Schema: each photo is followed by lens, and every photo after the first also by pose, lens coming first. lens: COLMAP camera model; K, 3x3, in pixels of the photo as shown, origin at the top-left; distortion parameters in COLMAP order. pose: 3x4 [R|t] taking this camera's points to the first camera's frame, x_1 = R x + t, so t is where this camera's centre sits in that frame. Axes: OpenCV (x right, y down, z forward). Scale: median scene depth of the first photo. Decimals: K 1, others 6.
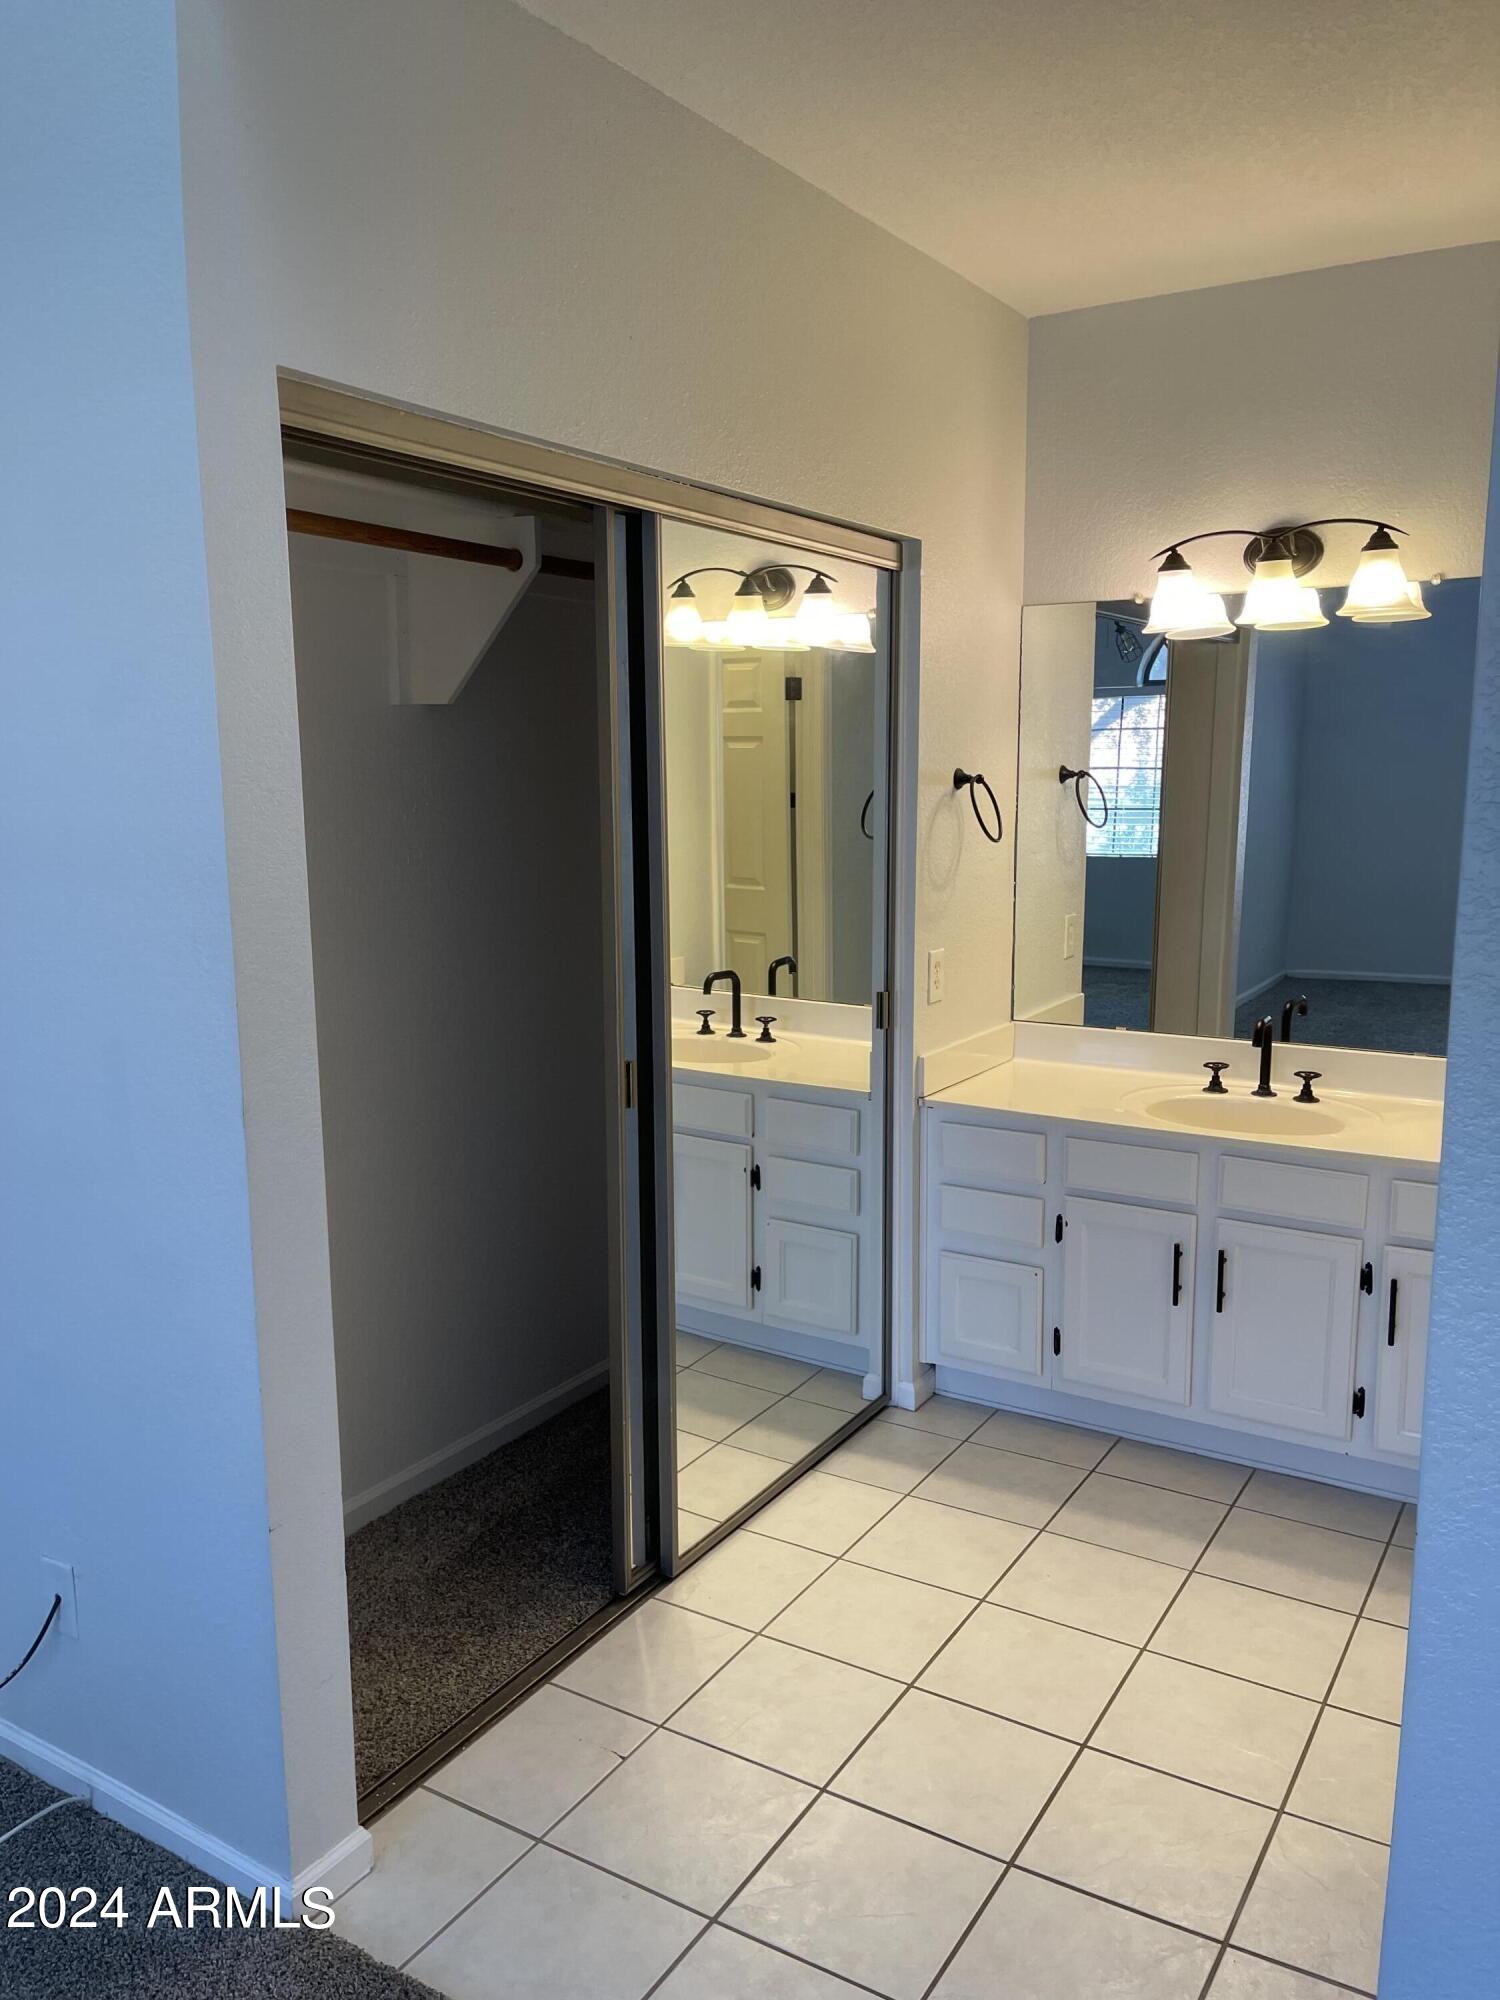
lens RADIAL K [[1503.5, 0, 757.3], [0, 1503.5, 1003.4], [0, 0, 1]] dist [0.081478, -0.081723]
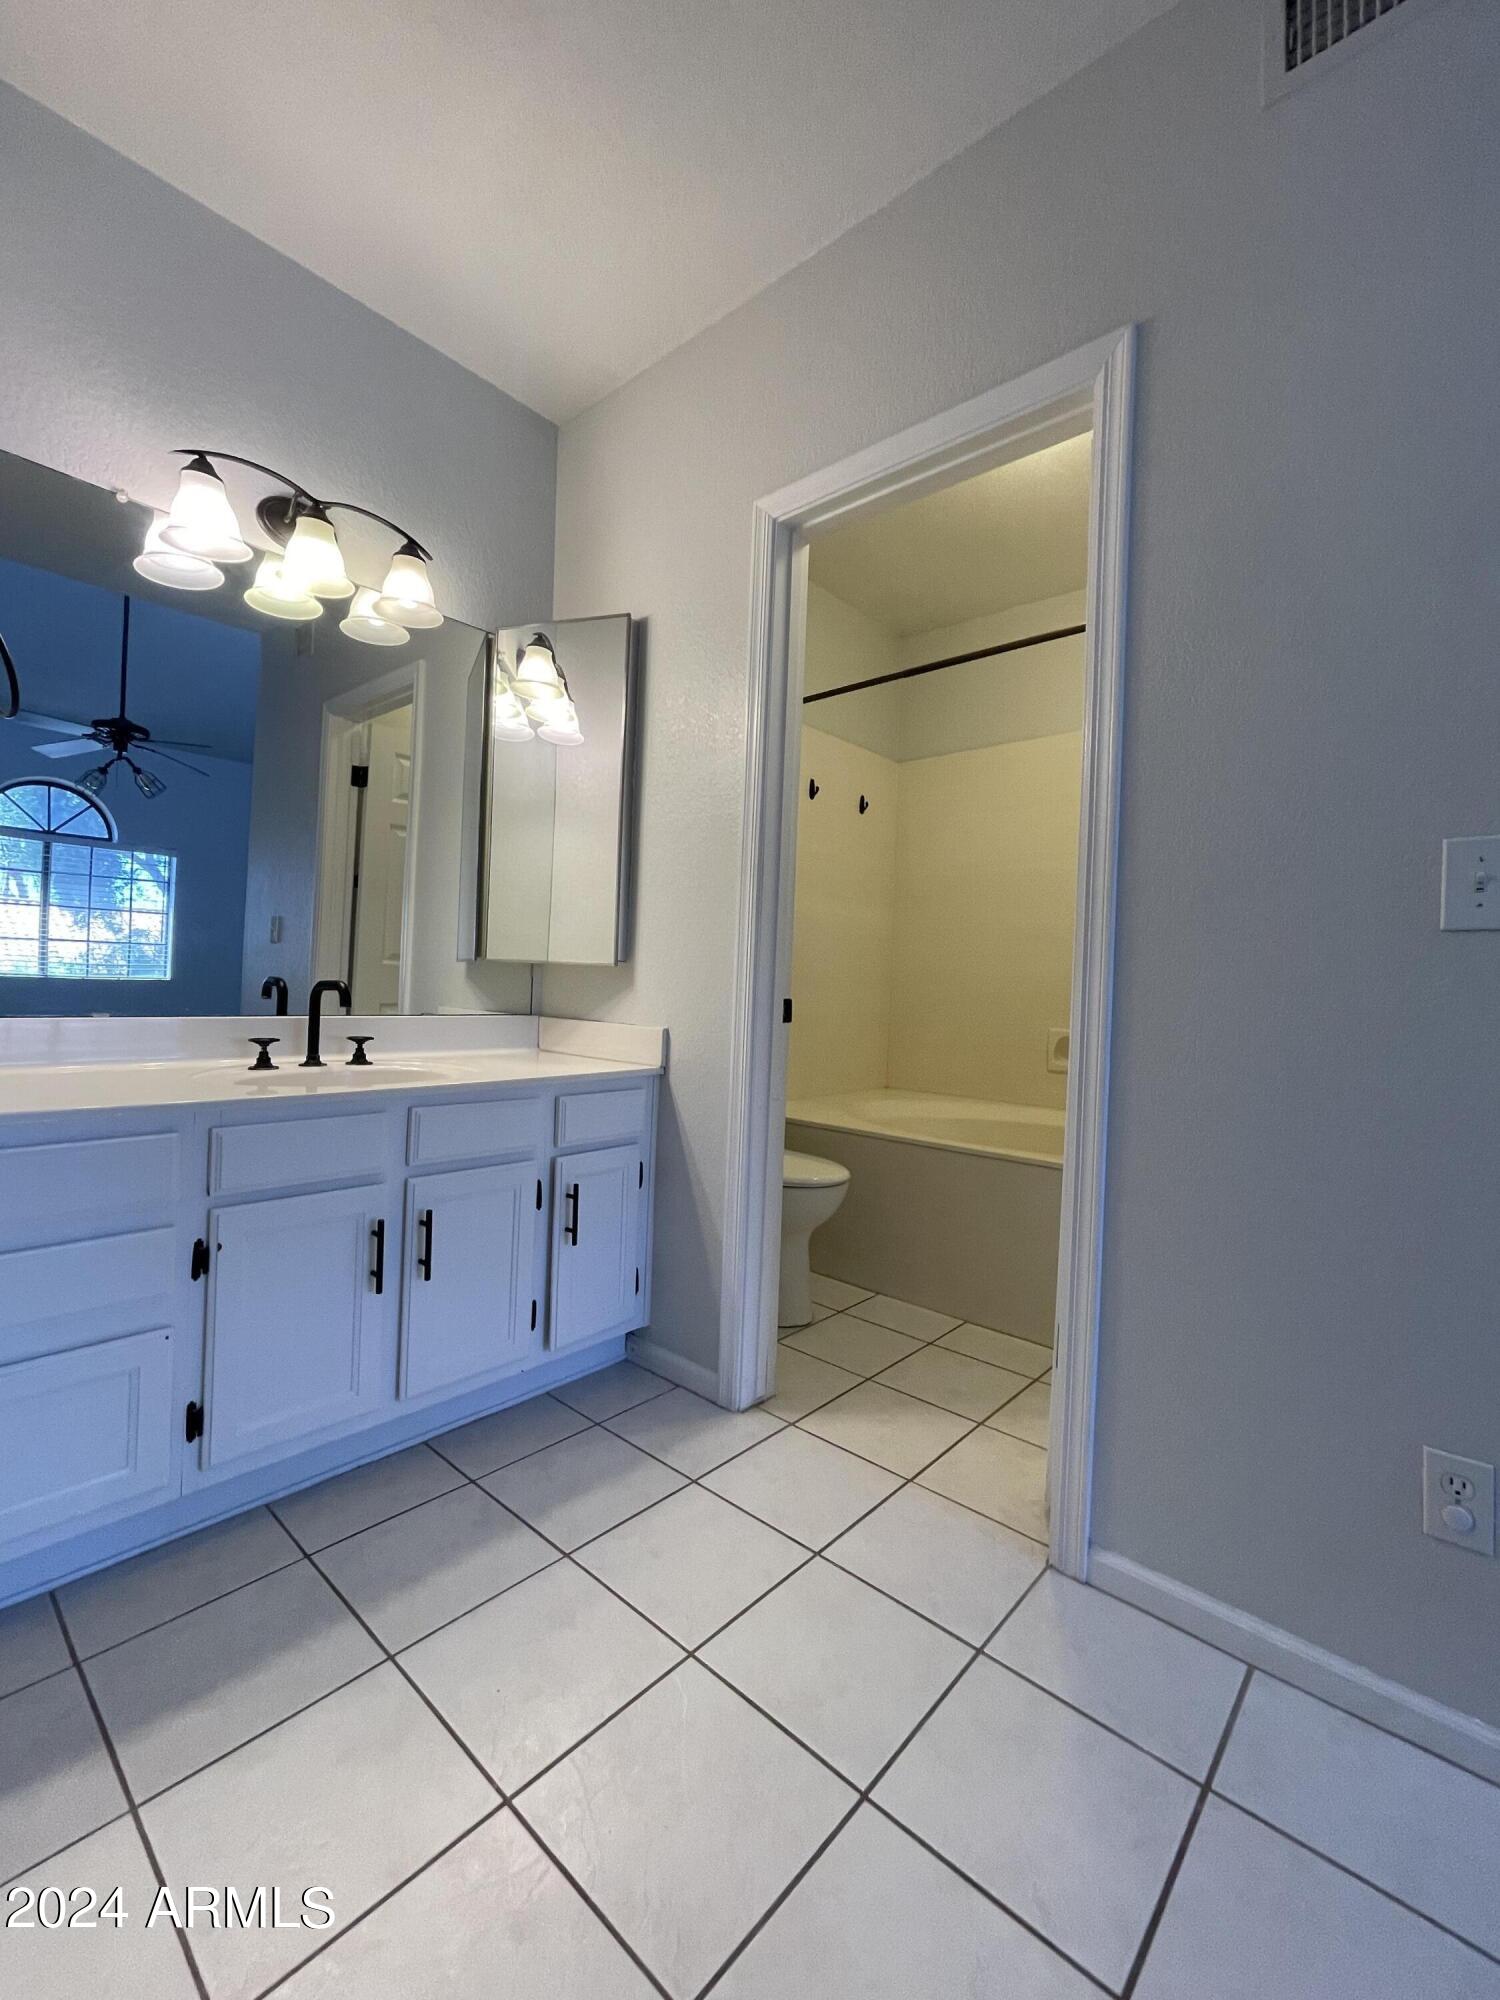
lens RADIAL K [[851.8, 0, 747.4], [0, 851.8, 992.1], [0, 0, 1]] dist [-0.000679, 0.000073]
pose [[0.178958, 0.009682, 0.983809, -0.162051], [0.121236, 0.992114, -0.031817, 0.070570], [-0.976359, 0.124967, 0.176373, 0.689166]]
